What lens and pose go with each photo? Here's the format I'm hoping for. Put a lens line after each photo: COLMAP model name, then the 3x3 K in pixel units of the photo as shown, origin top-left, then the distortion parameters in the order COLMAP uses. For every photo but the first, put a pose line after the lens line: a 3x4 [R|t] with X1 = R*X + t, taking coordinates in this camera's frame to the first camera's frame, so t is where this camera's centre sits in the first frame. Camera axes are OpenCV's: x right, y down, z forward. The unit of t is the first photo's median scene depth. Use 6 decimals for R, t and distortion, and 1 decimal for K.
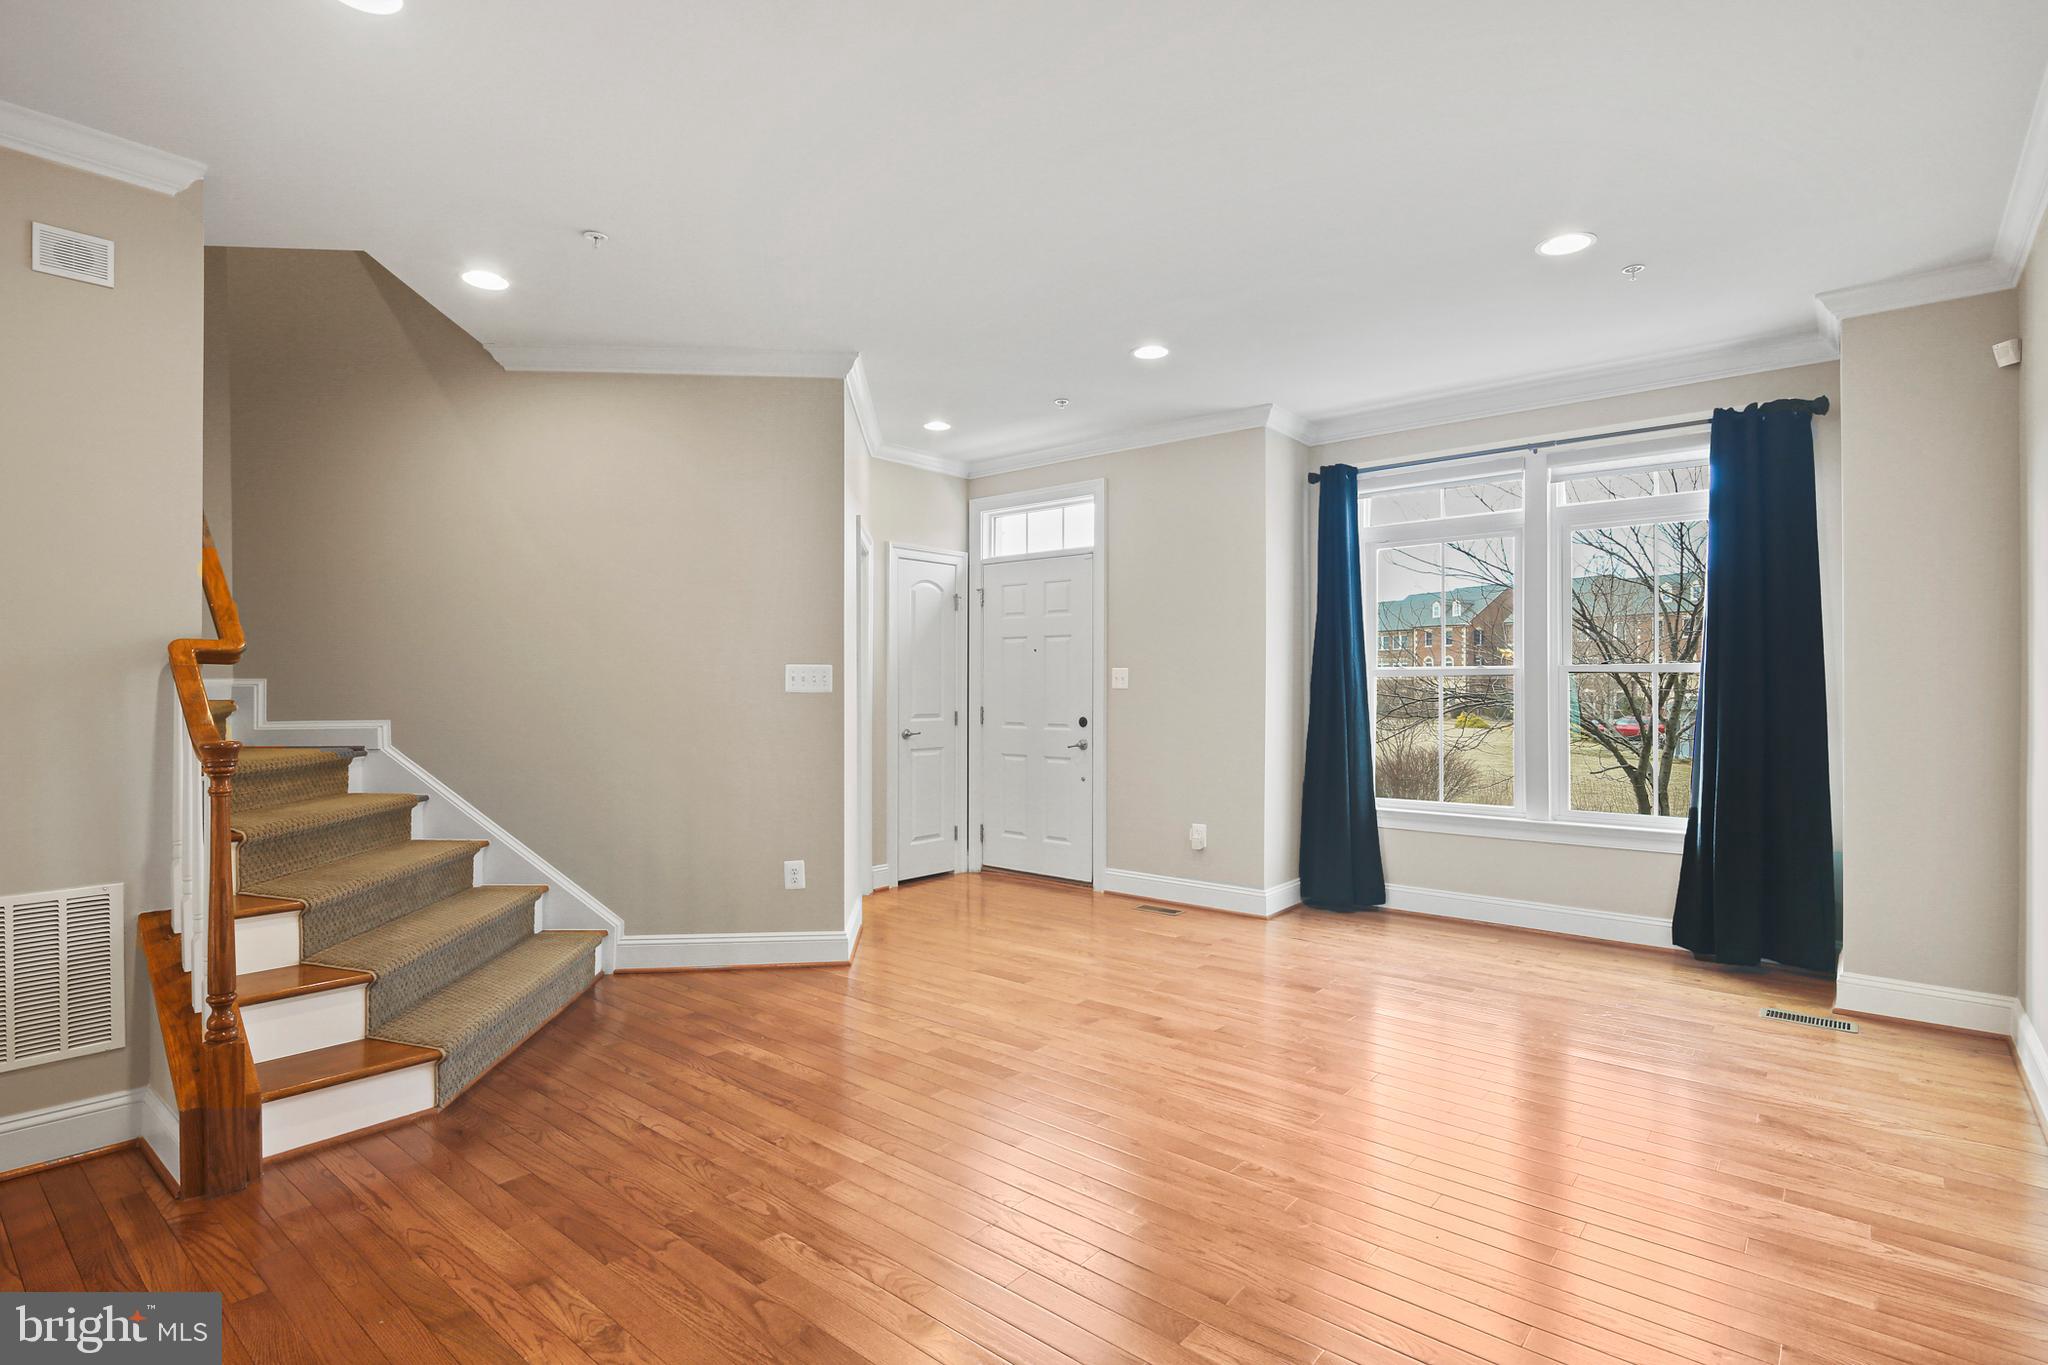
lens RADIAL K [[995.7, 0, 1023.6], [0, 995.7, 695.0], [0, 0, 1]] dist [0.005566, -0.005230]
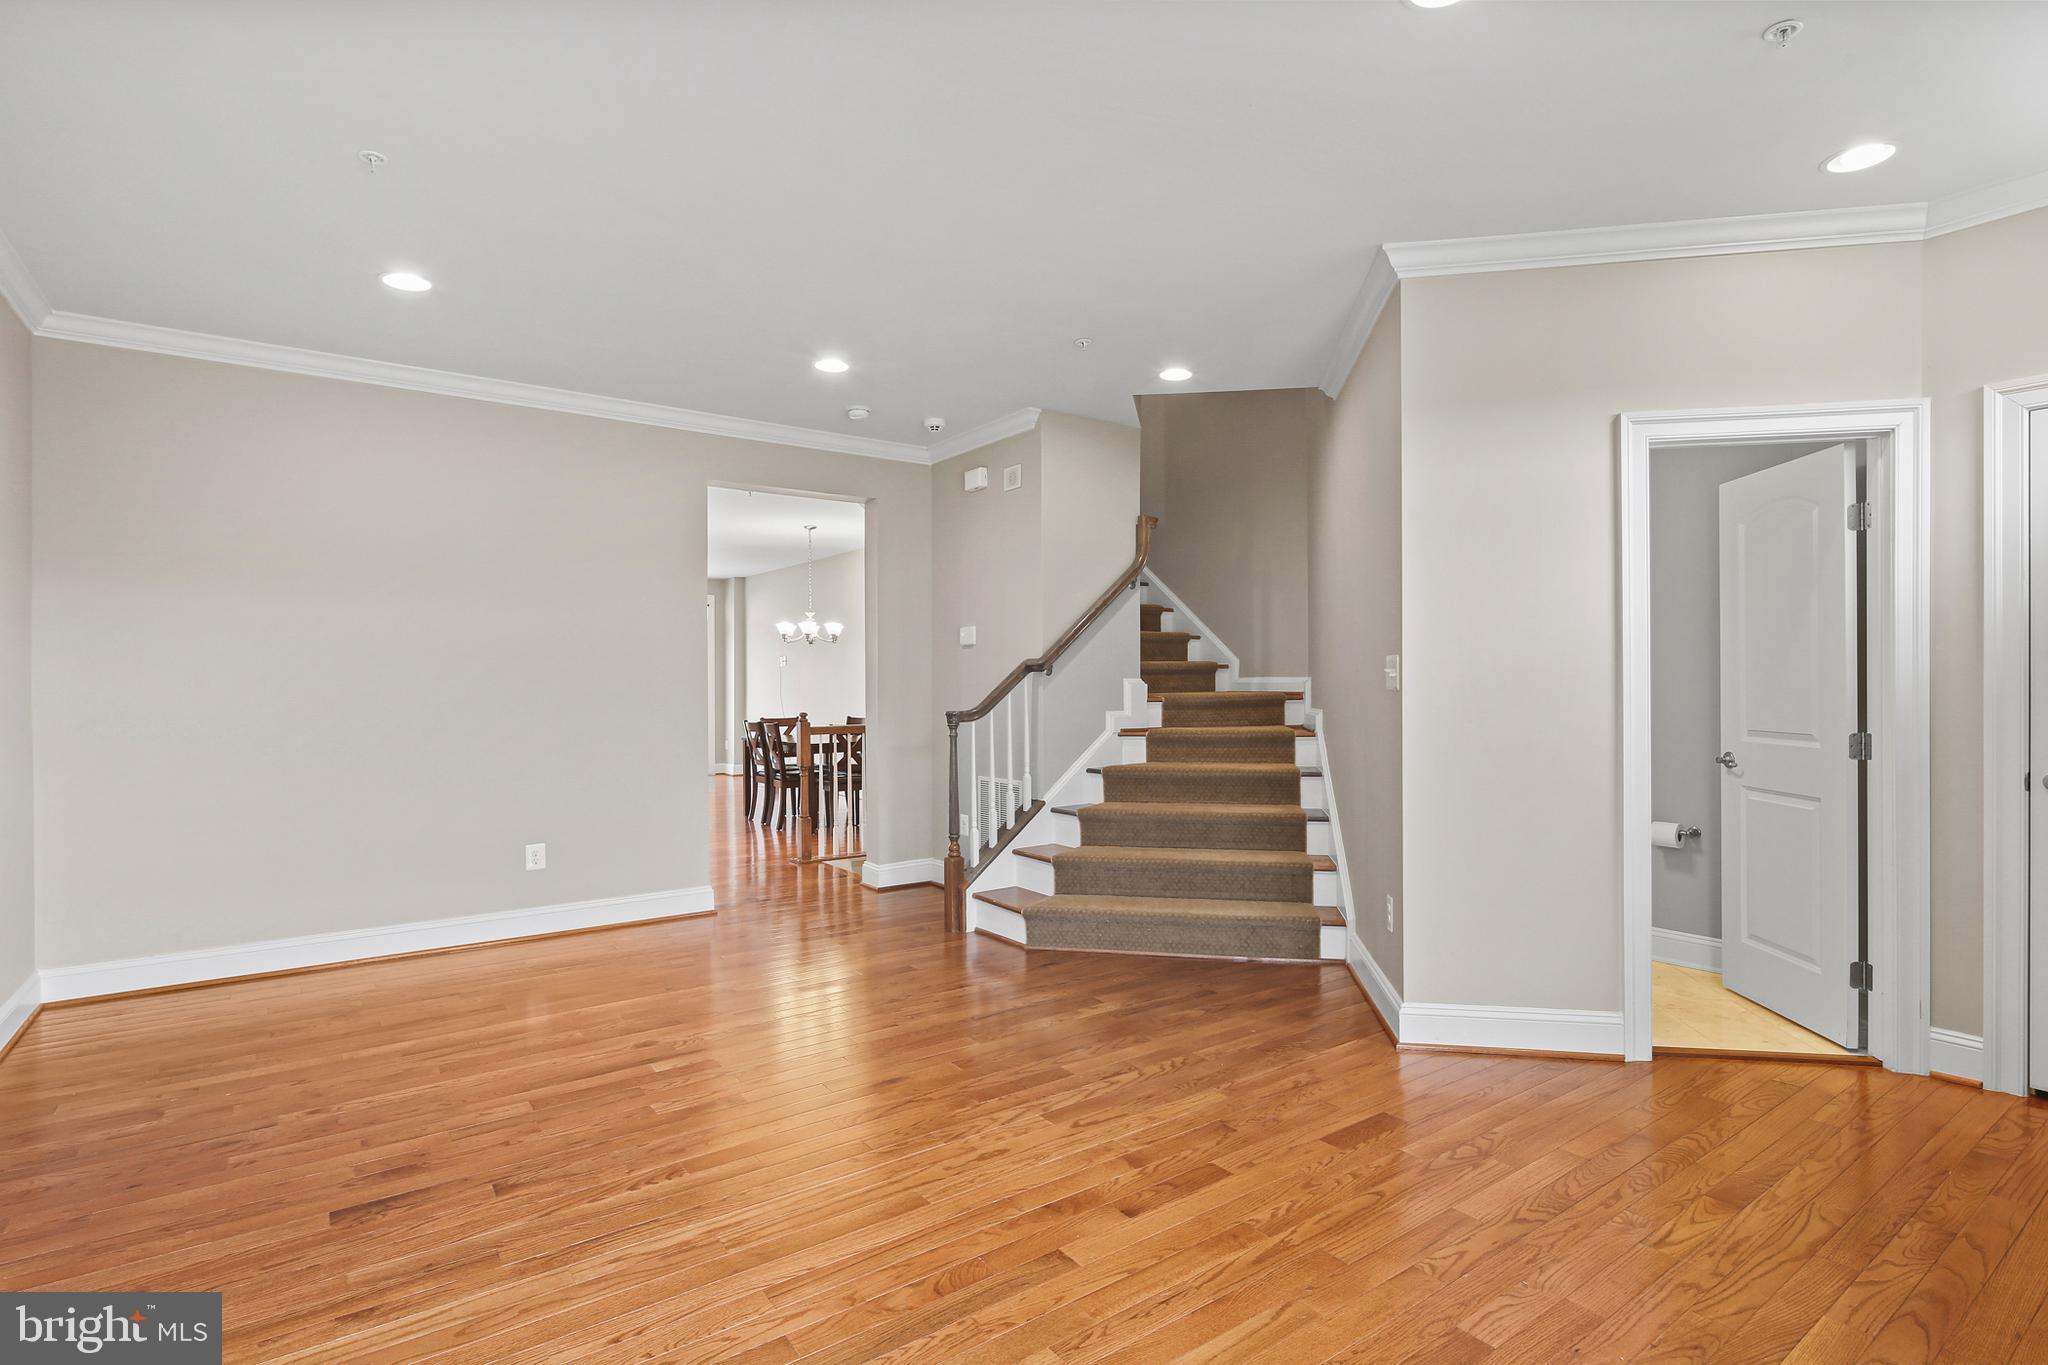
lens RADIAL K [[995.7, 0, 1023.6], [0, 995.7, 695.0], [0, 0, 1]] dist [0.005566, -0.005230]
pose [[-0.247912, 0.013018, -0.968695, 0.828987], [0.000569, 0.999911, 0.013292, -0.011268], [0.968782, 0.002744, -0.247897, 1.195232]]
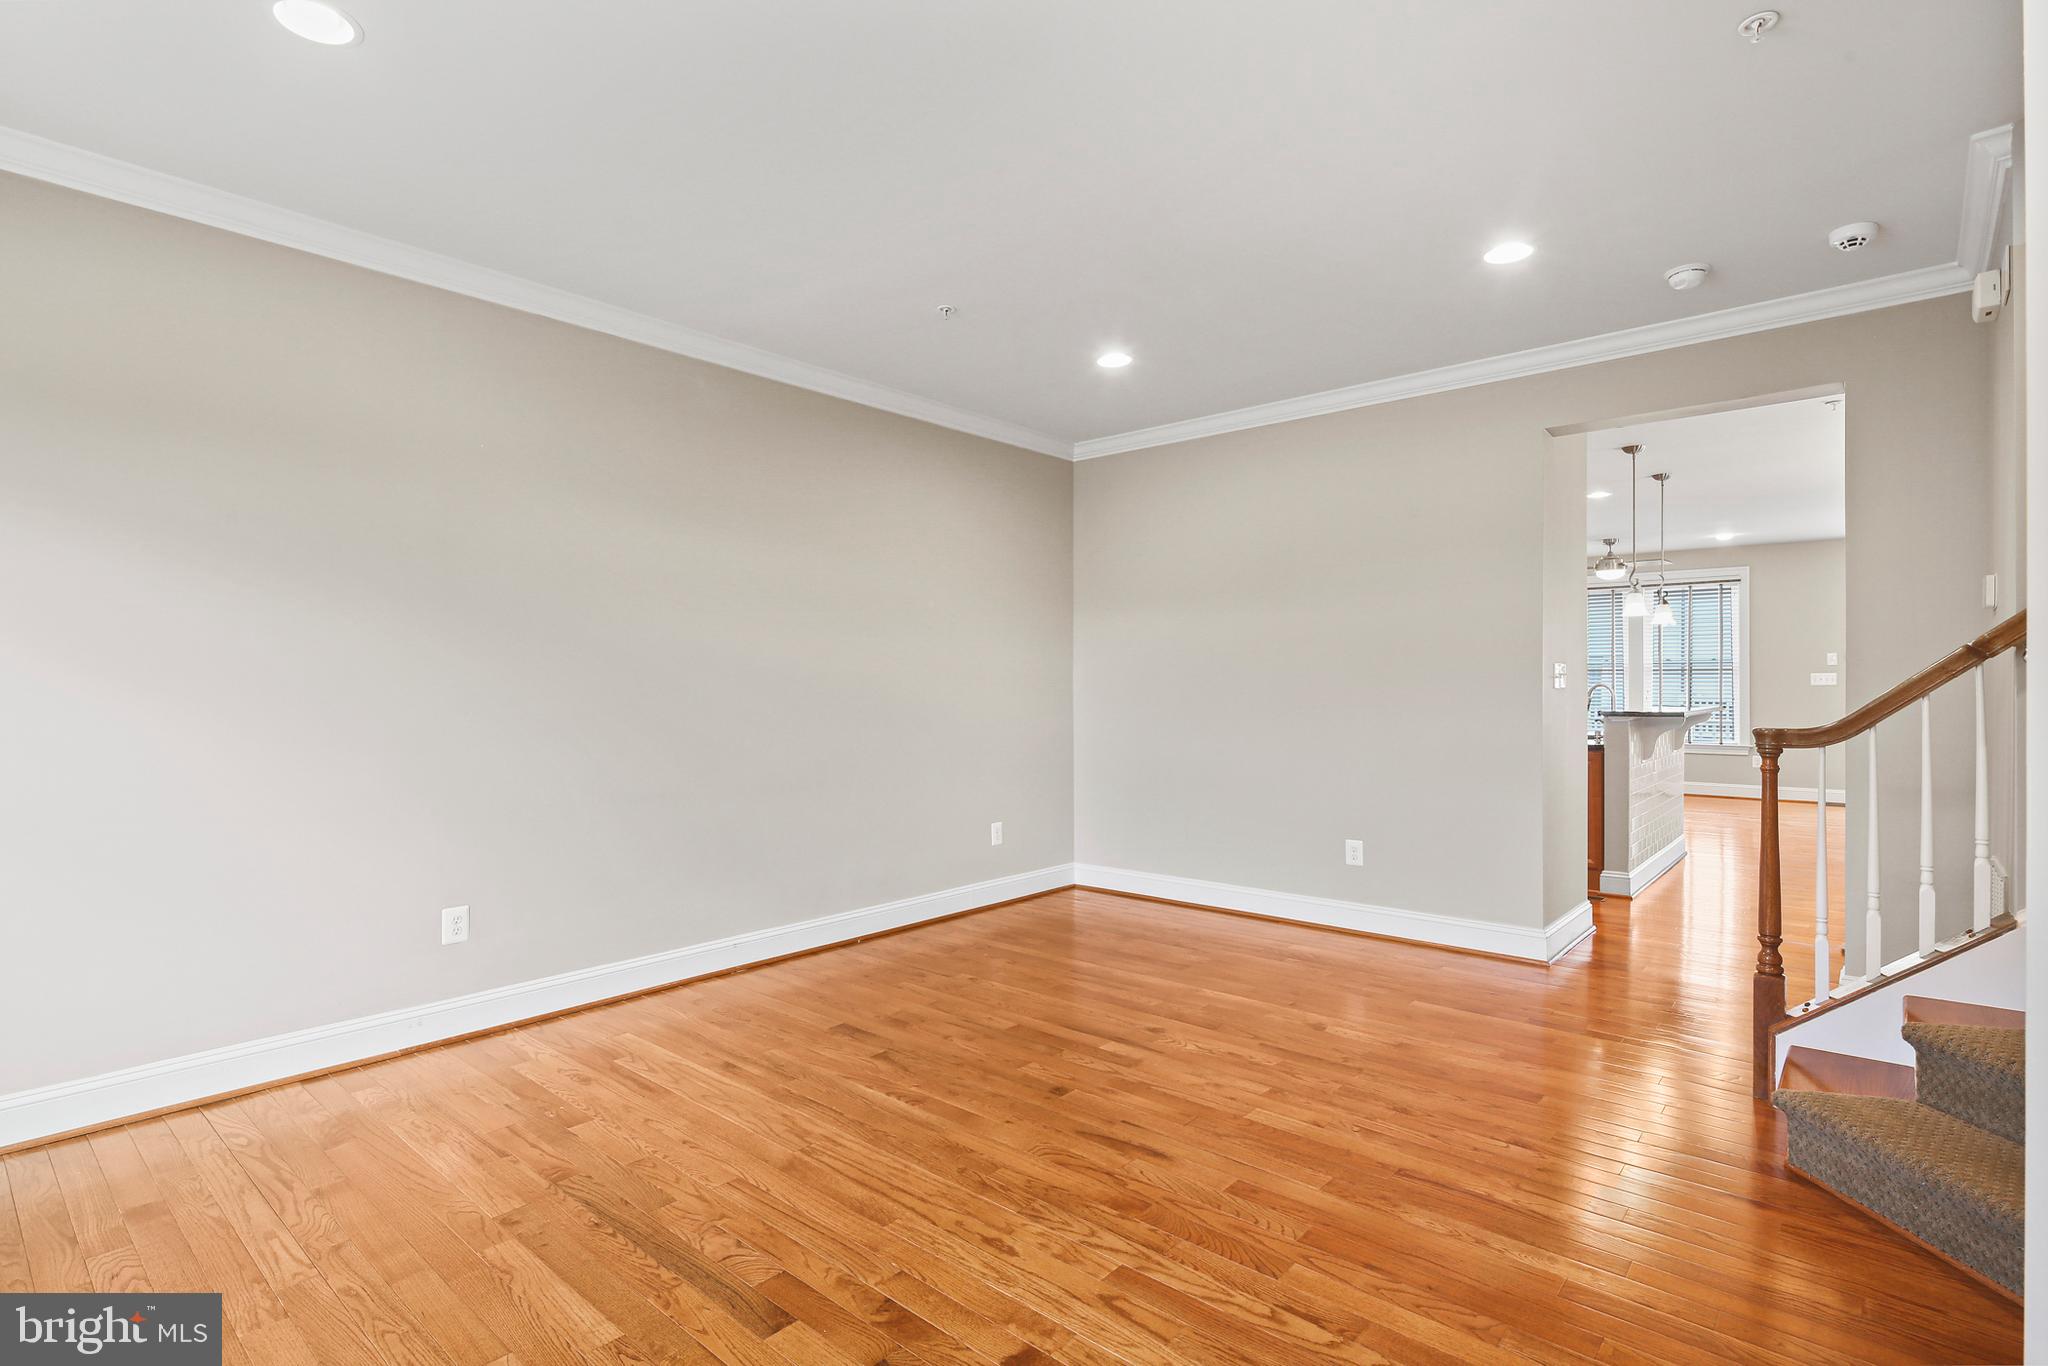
lens RADIAL K [[996.8, 0, 1012.9], [0, 996.8, 691.5], [0, 0, 1]] dist [0.003426, 0.000087]
pose [[-0.999612, 0.002165, 0.027779, 0.061277], [0.002510, 0.999920, 0.012398, -0.012854], [-0.027750, 0.012463, -0.999537, 1.625429]]
